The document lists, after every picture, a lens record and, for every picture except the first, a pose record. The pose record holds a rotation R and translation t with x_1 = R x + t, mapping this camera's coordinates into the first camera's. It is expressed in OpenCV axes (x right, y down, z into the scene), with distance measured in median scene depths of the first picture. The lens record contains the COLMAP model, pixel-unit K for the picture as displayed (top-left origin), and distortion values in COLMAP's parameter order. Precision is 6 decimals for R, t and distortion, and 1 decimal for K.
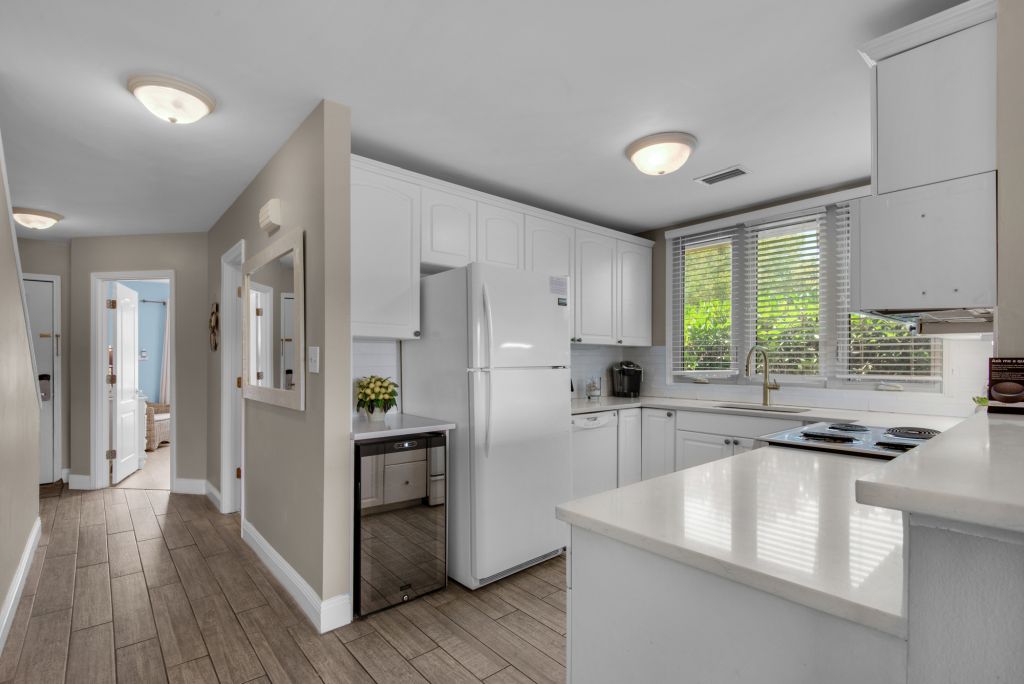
lens RADIAL K [[476.4, 0, 510.0], [0, 476.4, 361.8], [0, 0, 1]] dist [0.025002, -0.025115]
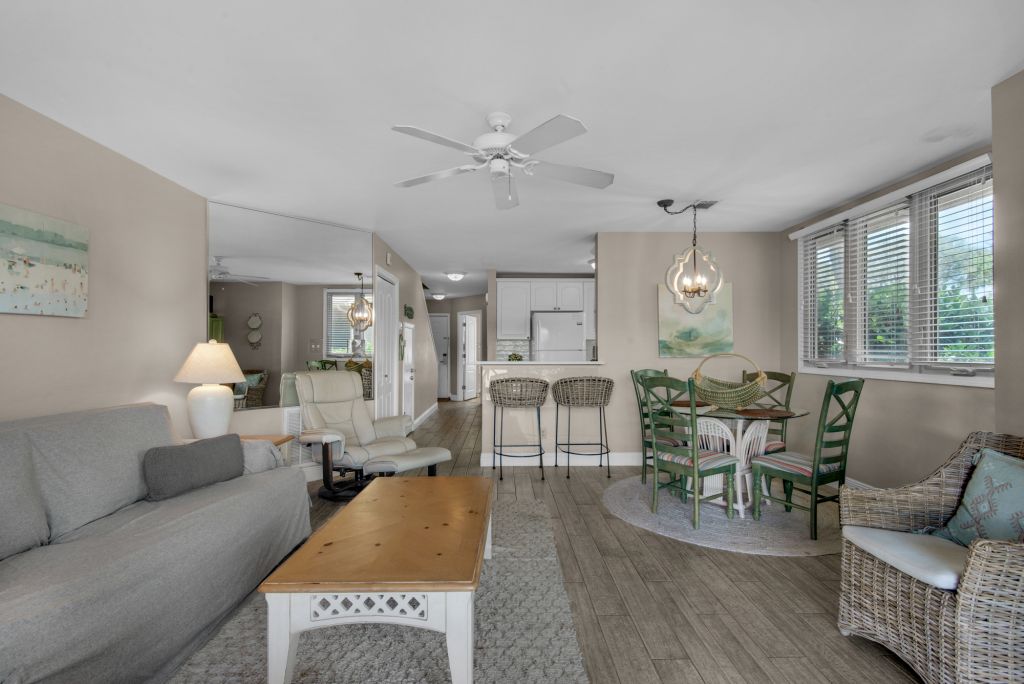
lens RADIAL K [[464.6, 0, 512.0], [0, 464.6, 342.0], [0, 0, 1]] dist [0.041436, -0.023409]
pose [[0.770493, -0.009953, -0.637370, 1.444344], [-0.001826, 0.999840, -0.017821, 0.012765], [0.637445, 0.014895, 0.770352, -1.106001]]
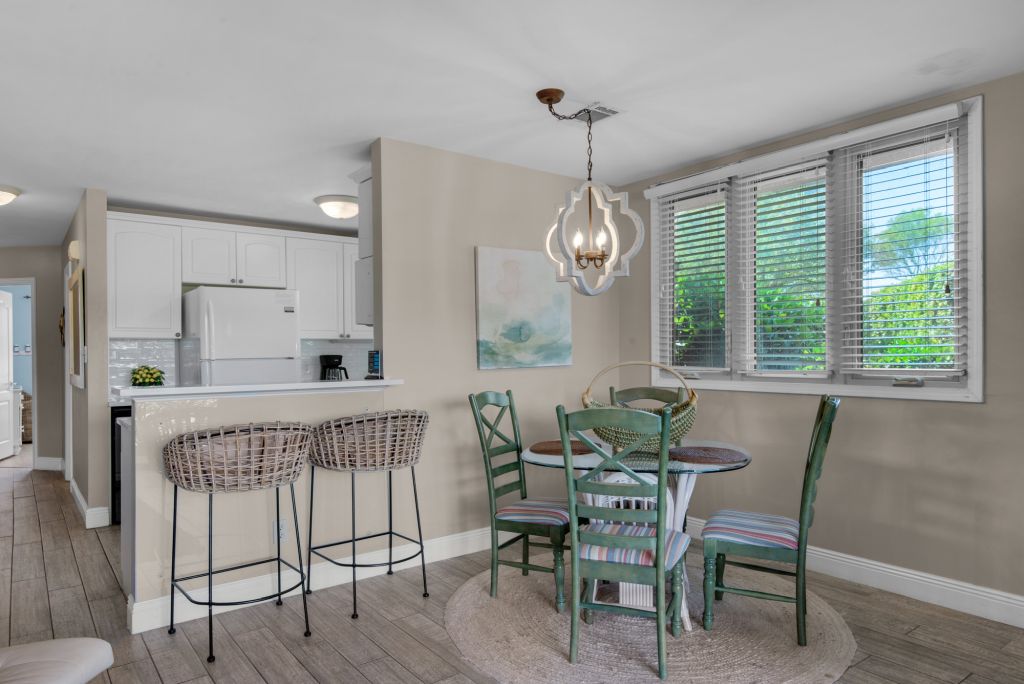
lens RADIAL K [[650.3, 0, 508.0], [0, 650.3, 351.3], [0, 0, 1]] dist [0.011992, 0.000373]
pose [[0.997665, -0.008840, -0.067727, 0.913418], [0.008644, 0.999958, -0.003187, 0.003049], [0.067753, 0.002594, 0.997699, -0.839640]]
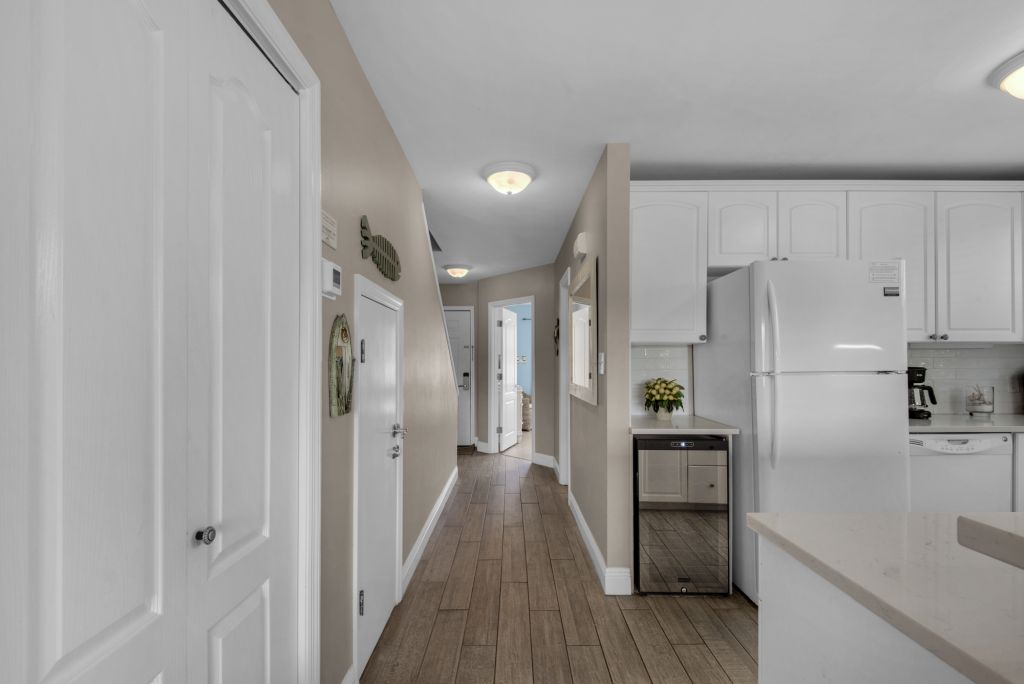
lens RADIAL K [[462.2, 0, 512.4], [0, 462.2, 361.8], [0, 0, 1]] dist [0.002660, -0.000133]
pose [[0.758005, -0.001979, -0.652245, 0.146711], [-0.001500, 0.999987, -0.004778, -0.002151], [0.652247, 0.004601, 0.757993, -0.015451]]
